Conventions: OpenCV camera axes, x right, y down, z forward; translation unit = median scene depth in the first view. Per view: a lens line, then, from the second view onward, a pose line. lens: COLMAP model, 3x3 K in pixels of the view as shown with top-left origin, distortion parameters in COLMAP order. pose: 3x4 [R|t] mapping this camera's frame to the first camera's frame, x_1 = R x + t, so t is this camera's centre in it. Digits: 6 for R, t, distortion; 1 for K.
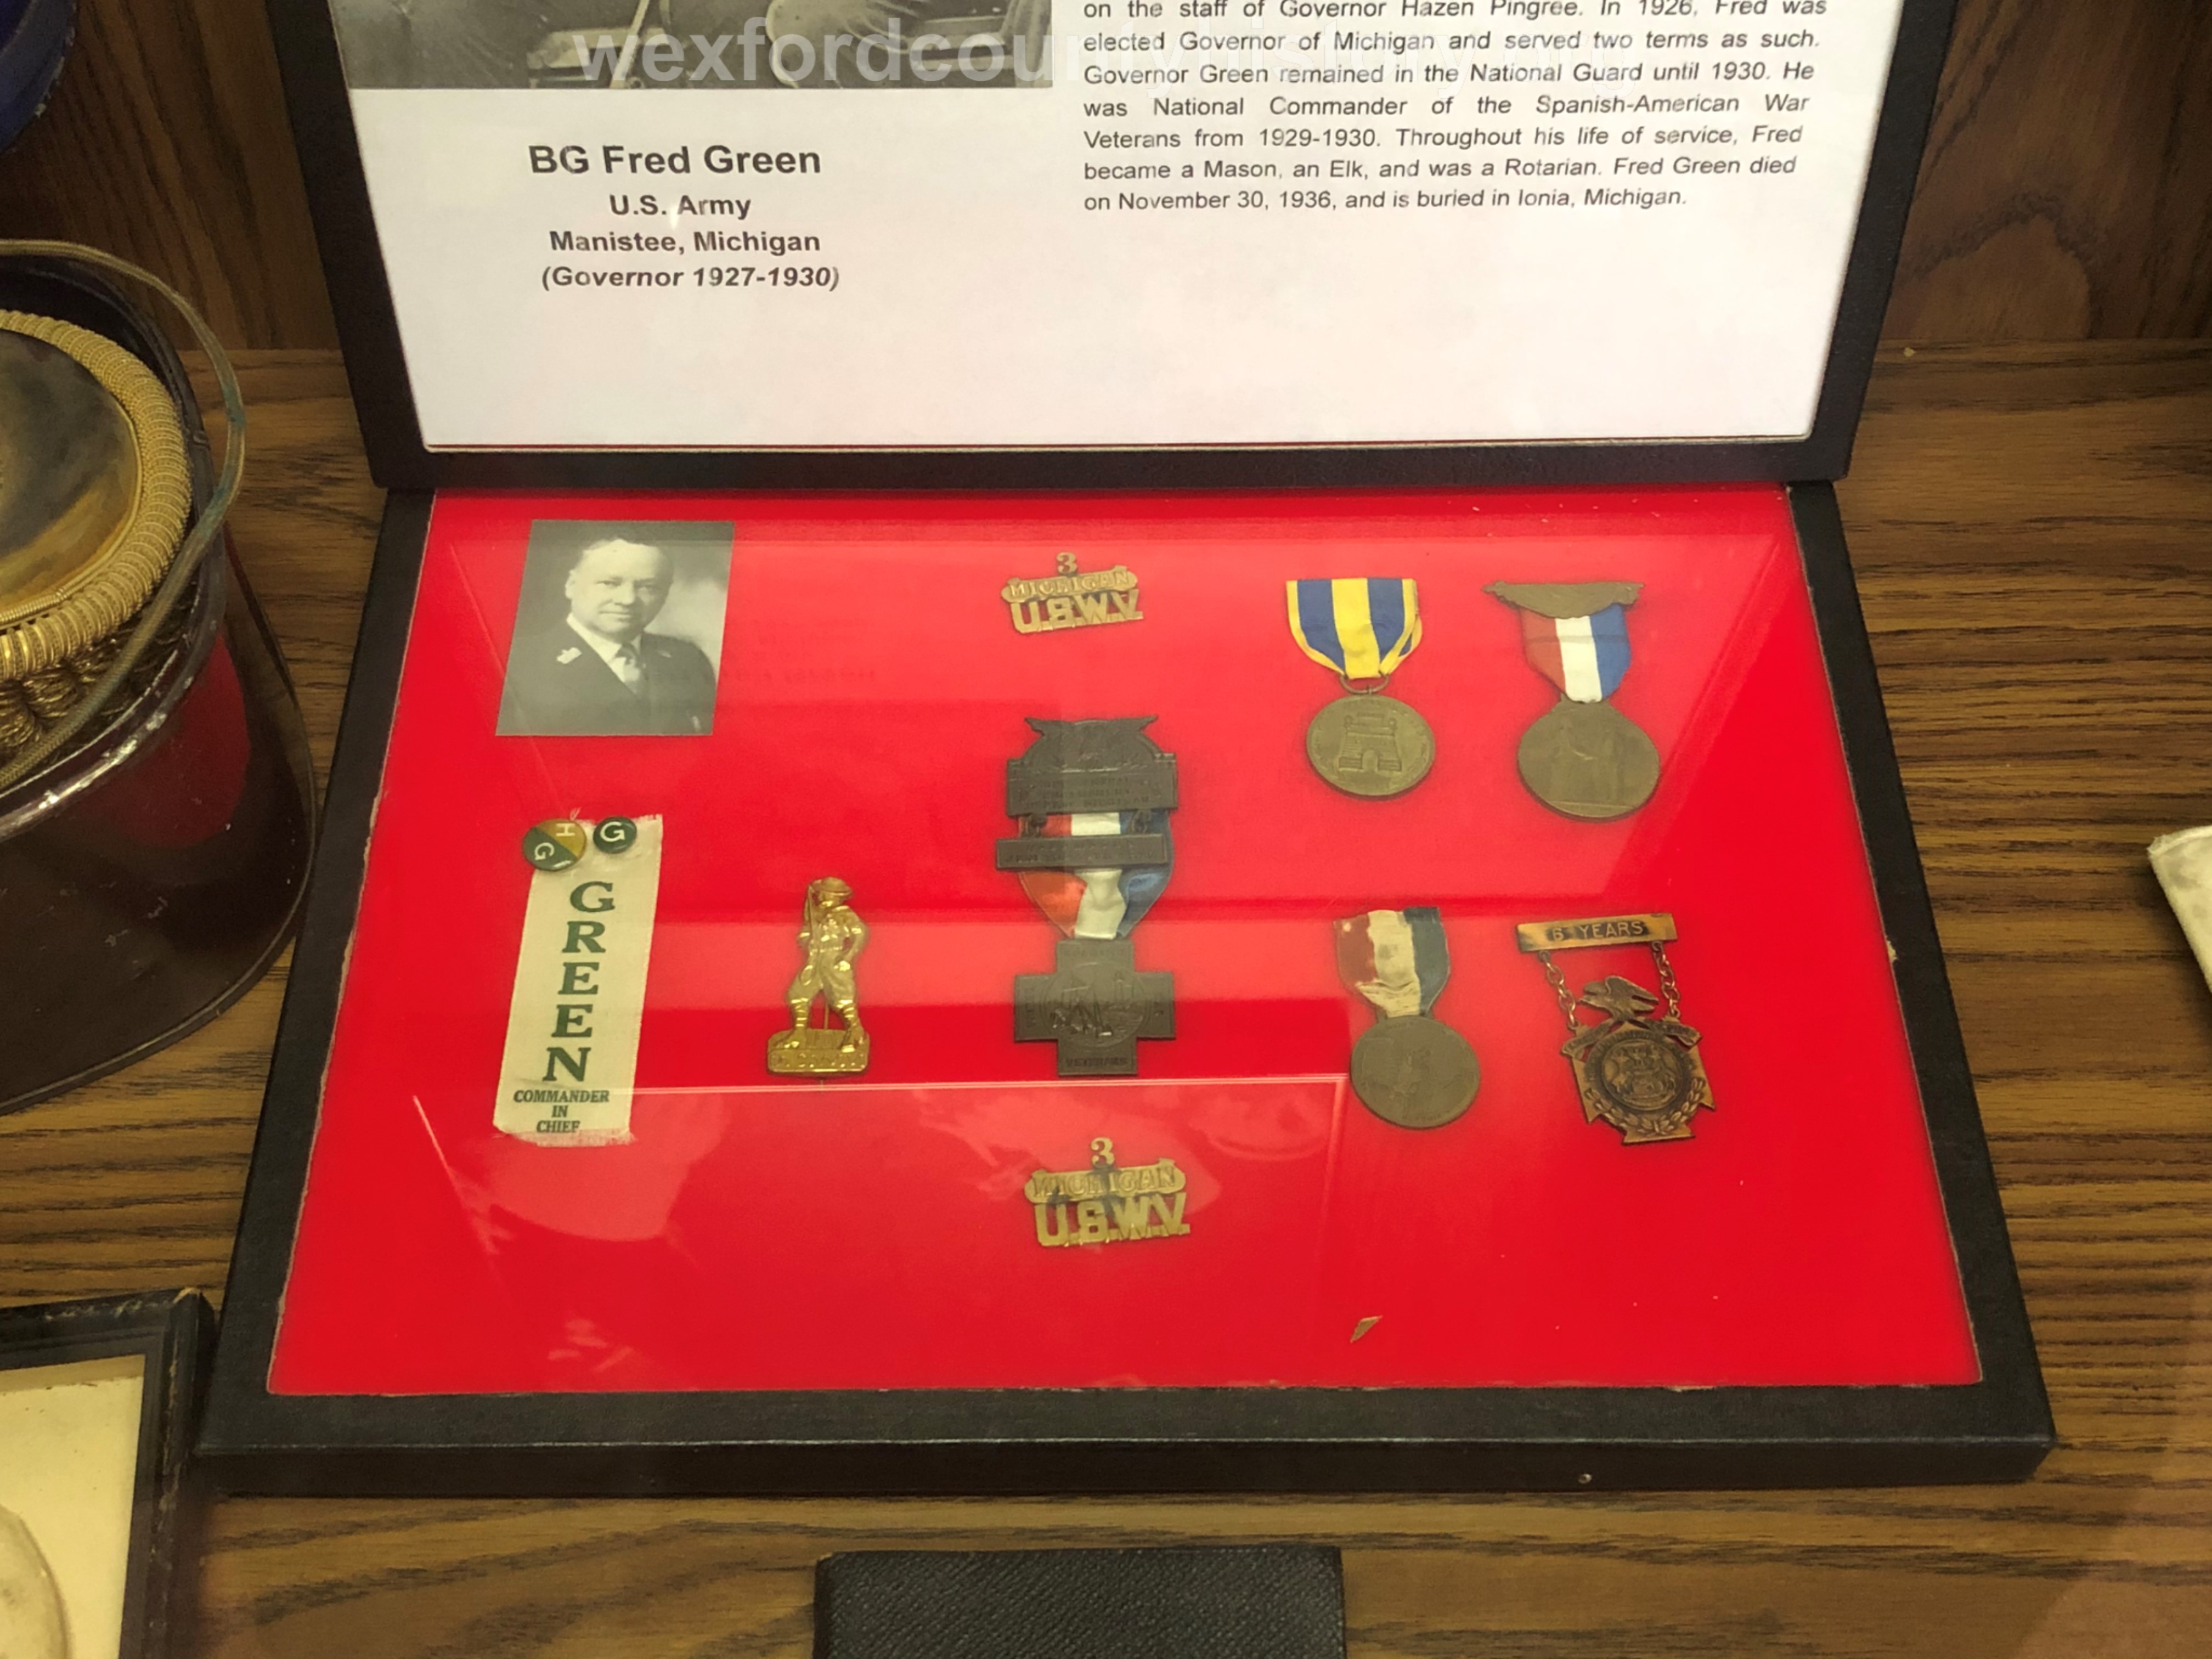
lens RADIAL K [[2661.2, 0, 1087.3], [0, 2661.2, 800.5], [0, 0, 1]] dist [0.039513, 0.000000]
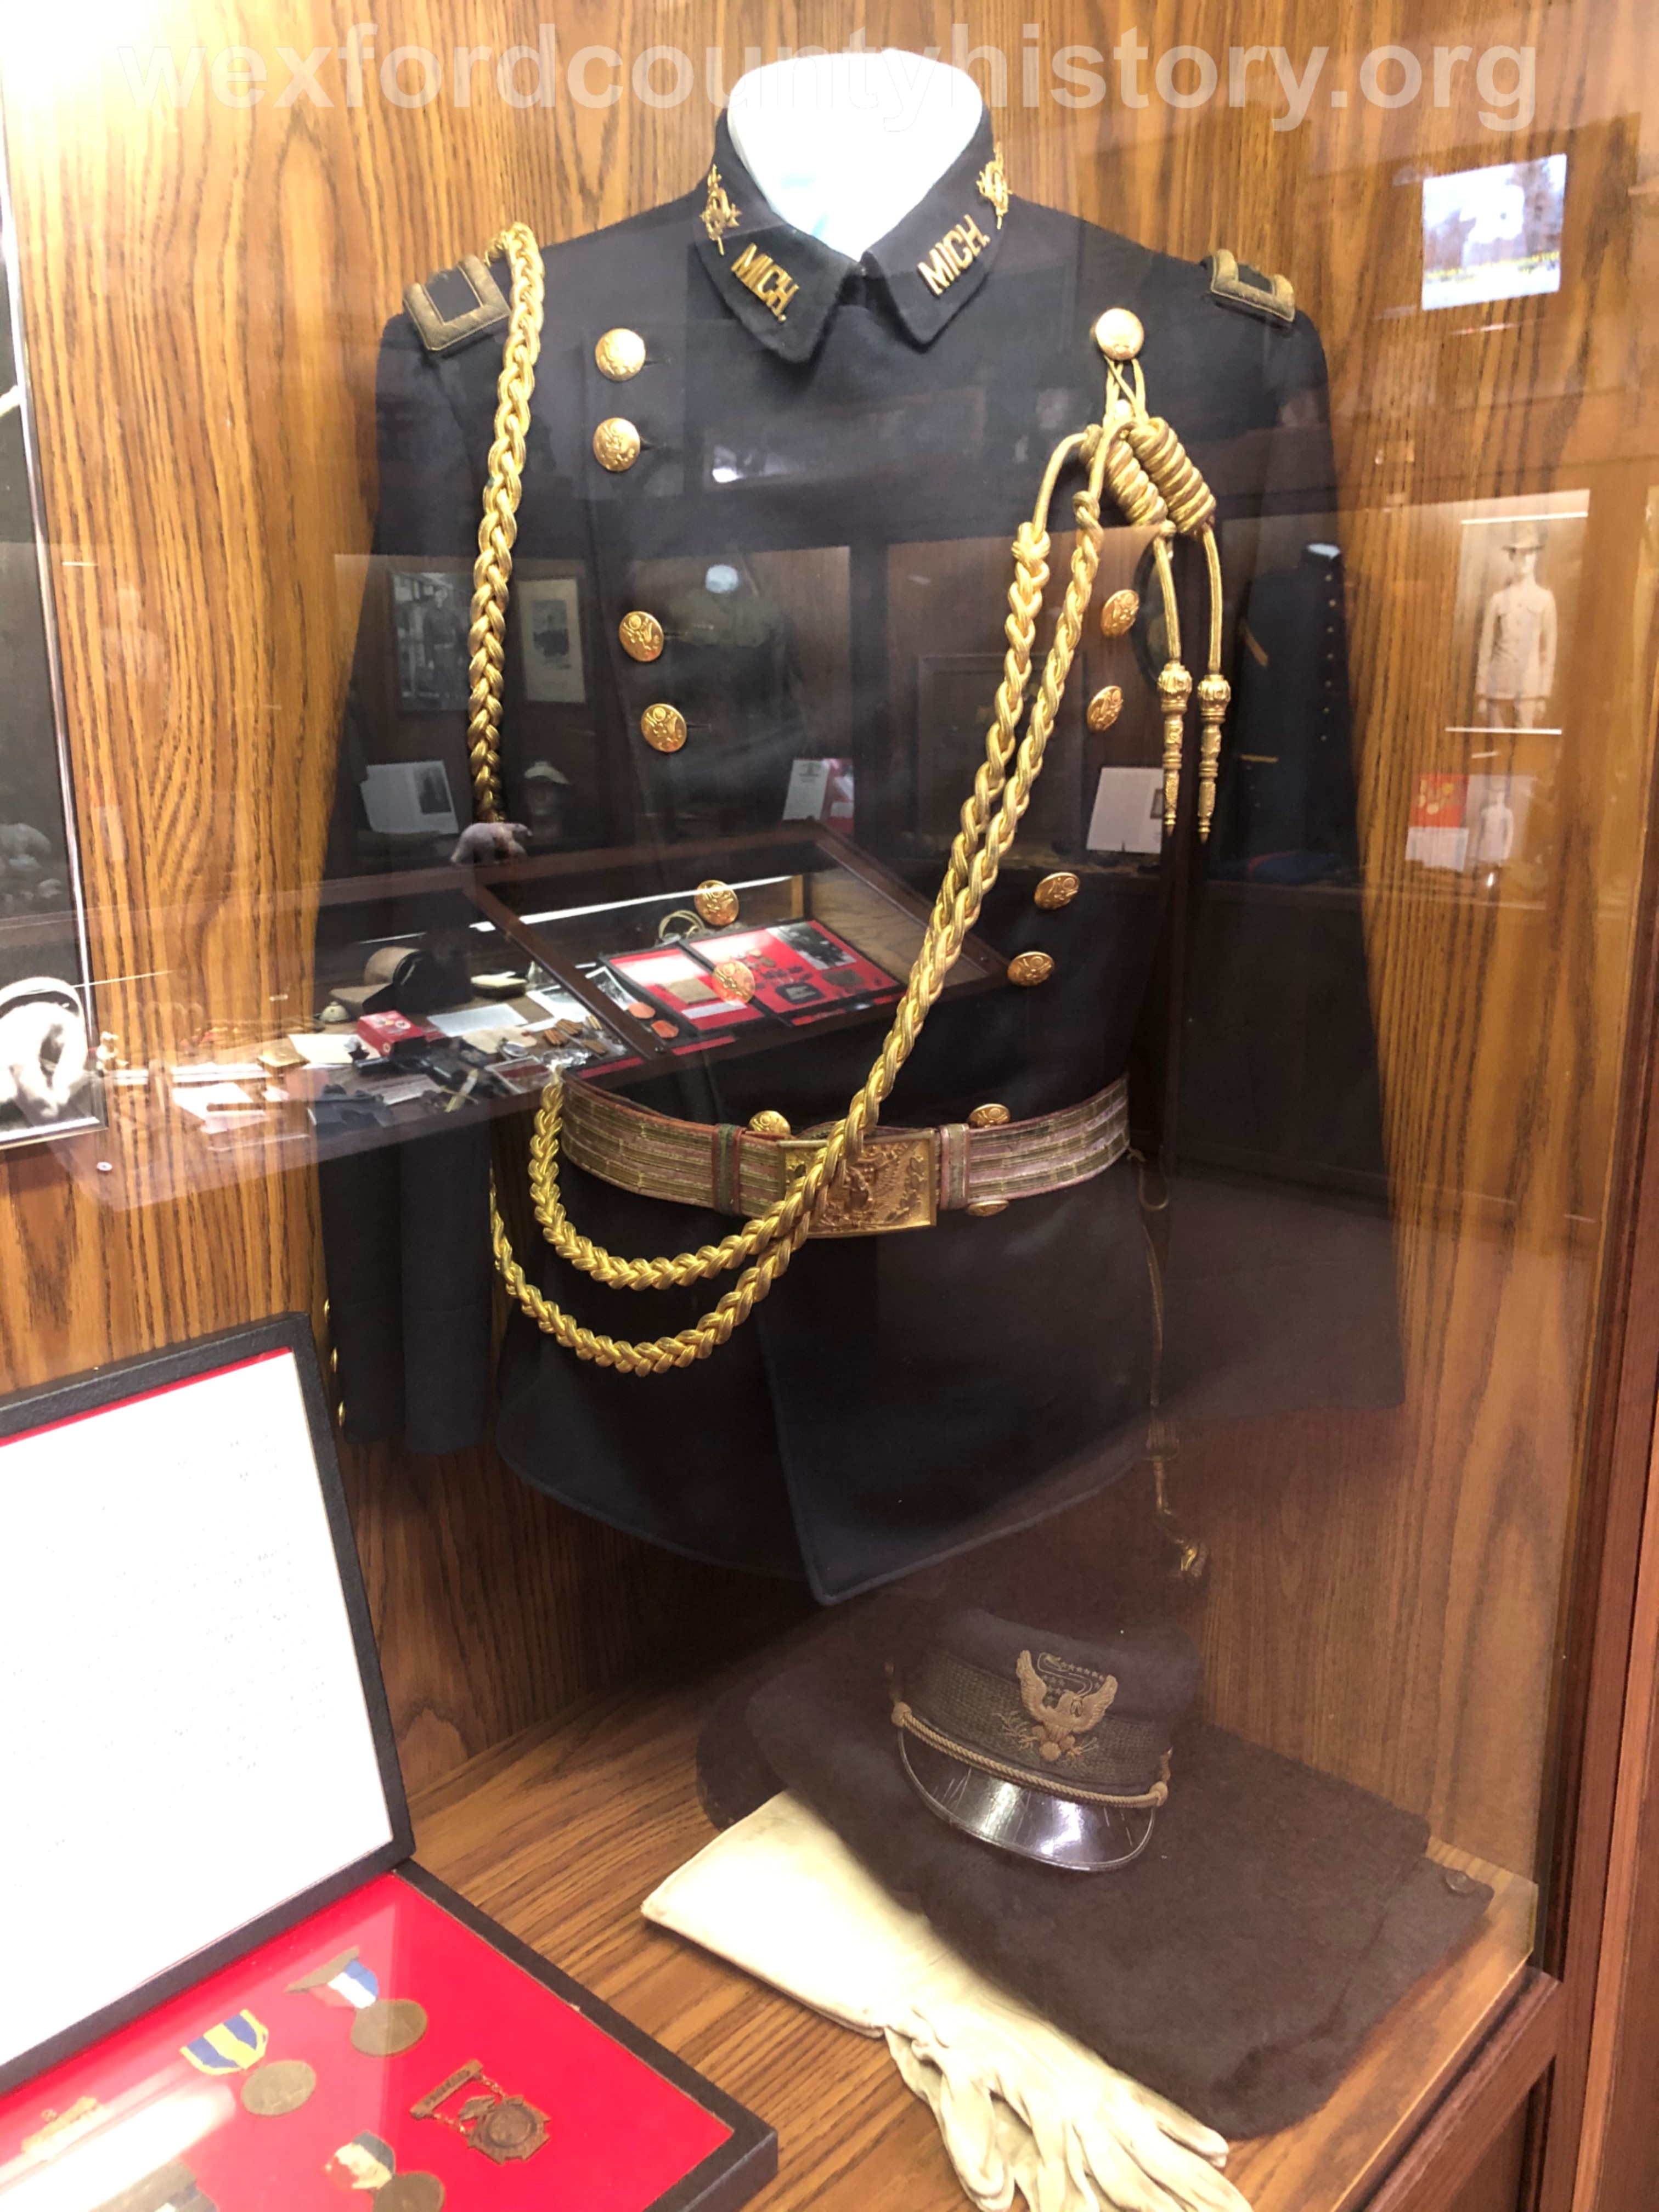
lens RADIAL K [[1817.3, 0, 830.5], [0, 1817.3, 1108.0], [0, 0, 1]] dist [0.022876, -0.018745]
pose [[0.682155, -0.190626, 0.705922, -0.391036], [0.597956, 0.701078, -0.388507, 0.221988], [-0.420847, 0.687132, 0.592230, -0.339271]]
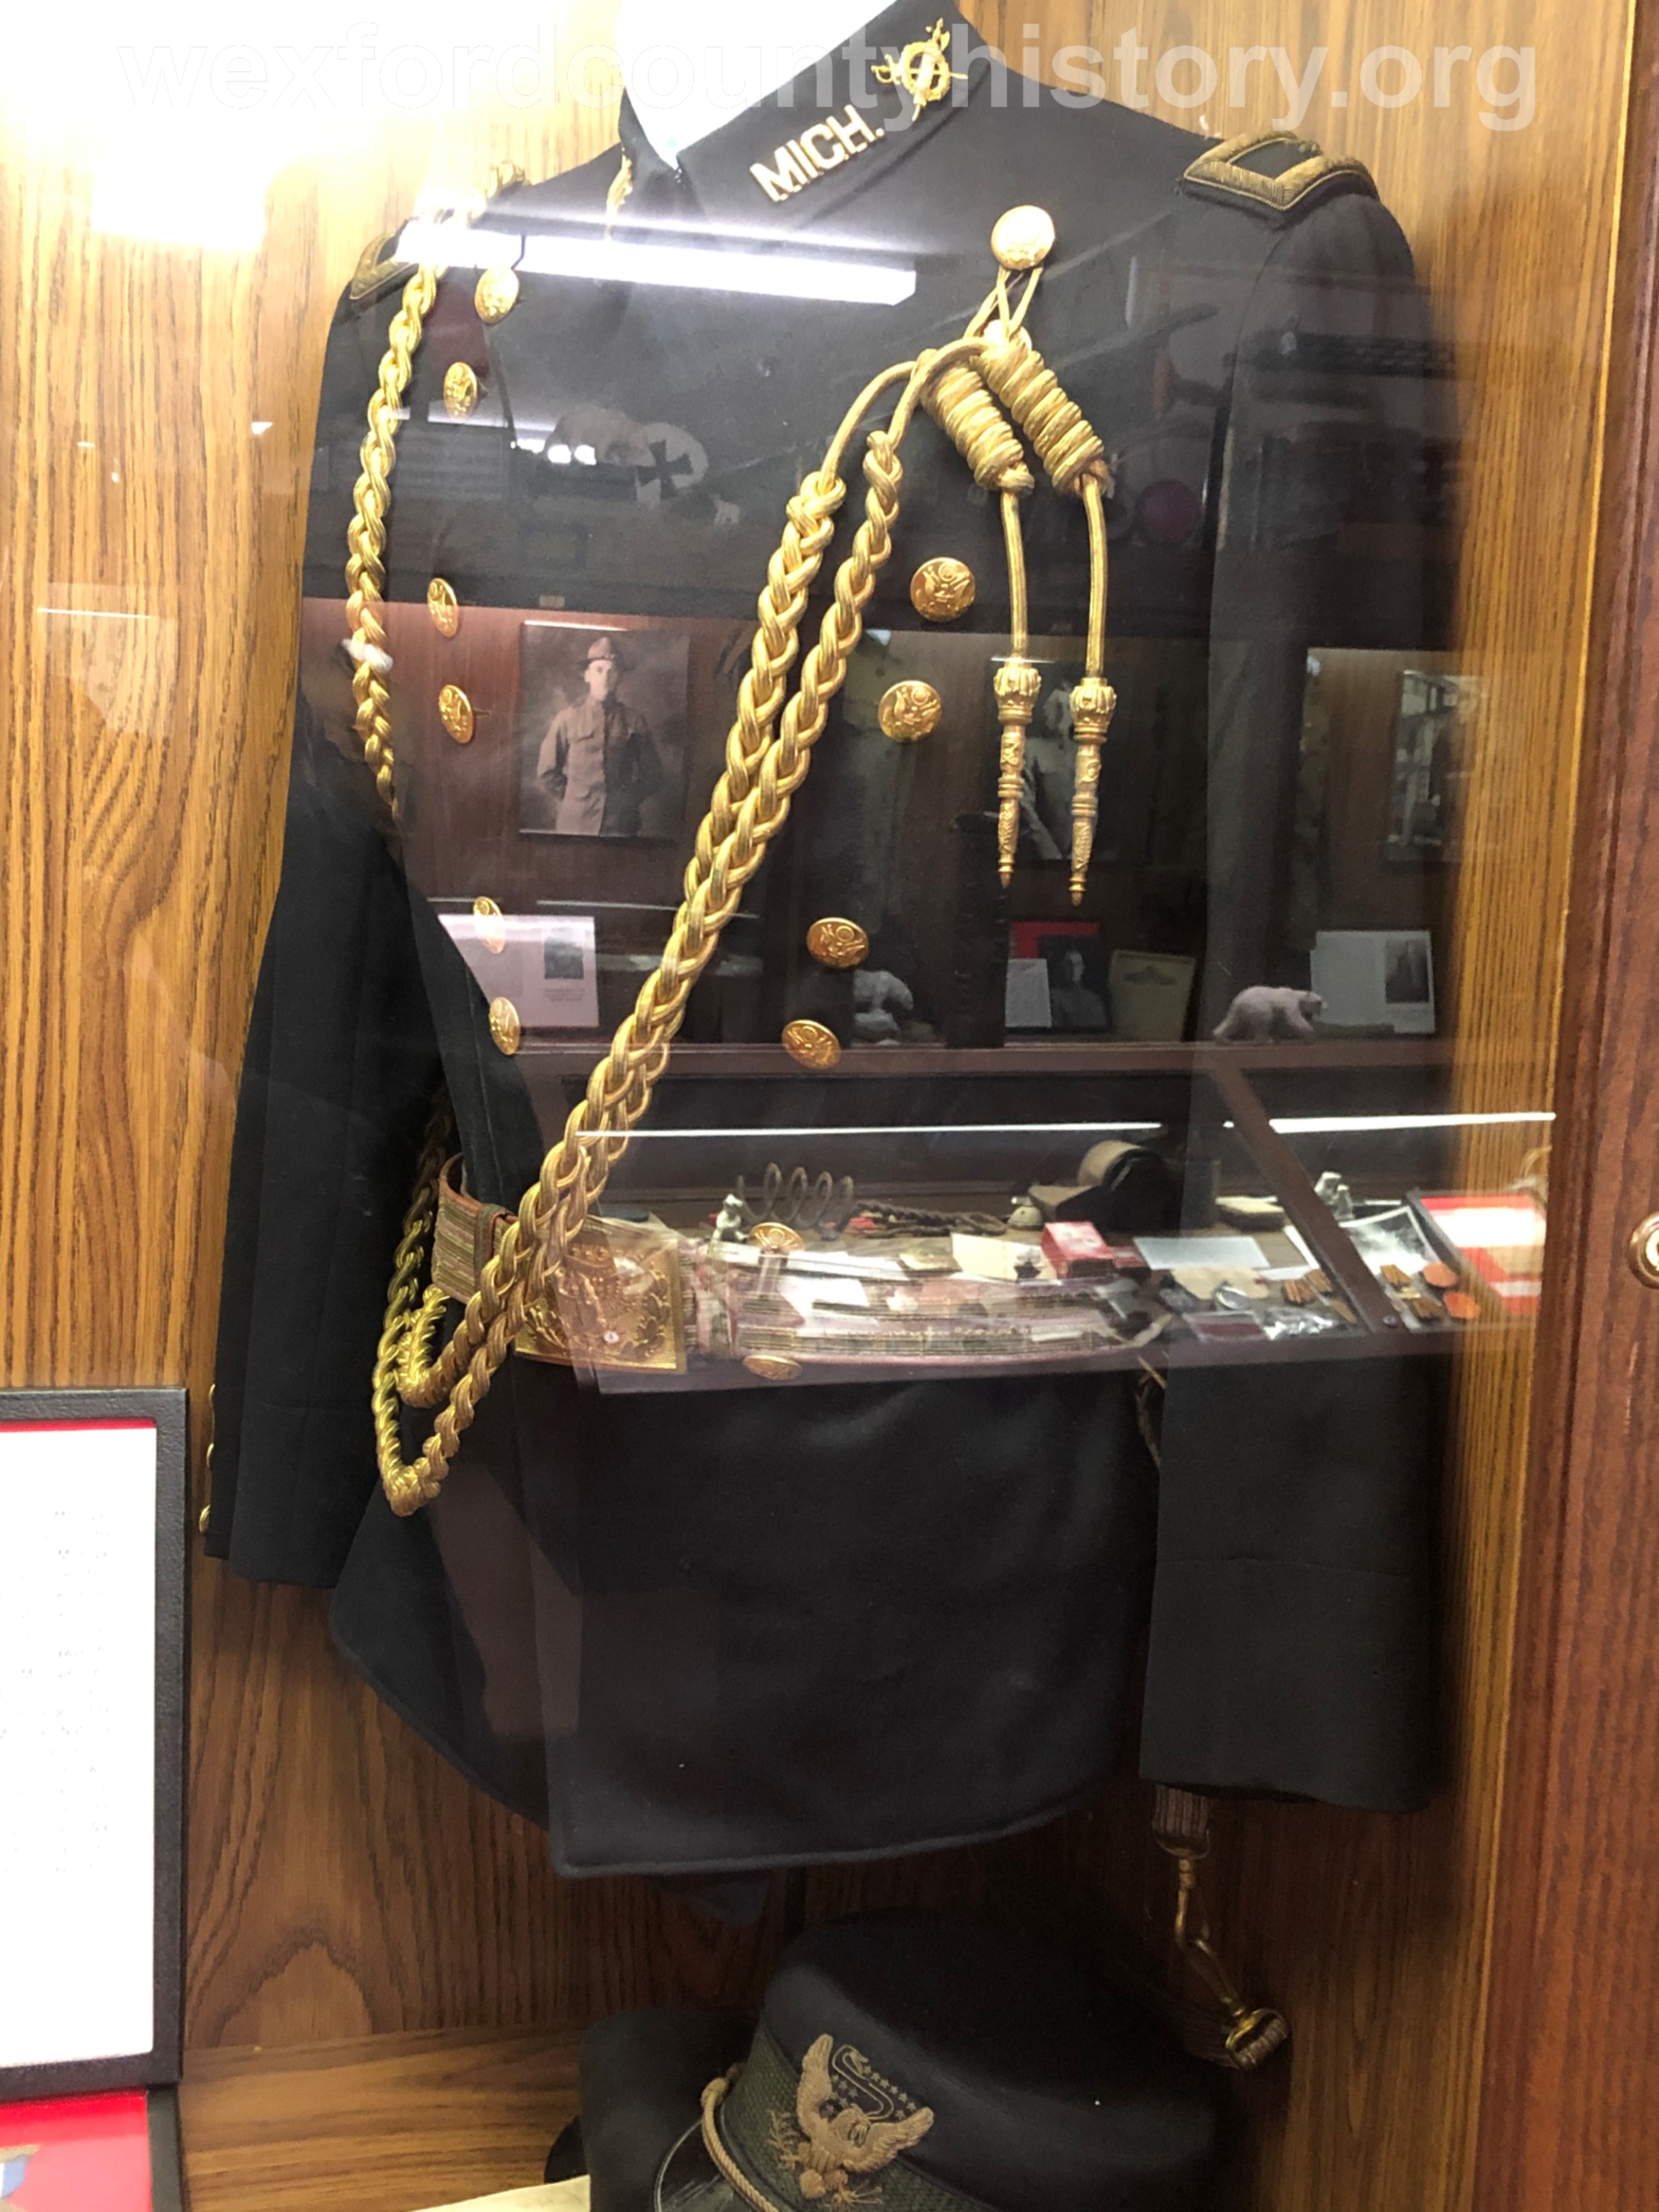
lens RADIAL K [[2661.2, 0, 828.0], [0, 2661.2, 1088.2], [0, 0, 1]] dist [0.039513, 0.000000]
pose [[0.964594, 0.009517, 0.263568, 0.251972], [0.186231, 0.683054, -0.706226, 0.745409], [-0.186753, 0.730305, 0.657098, -0.616447]]
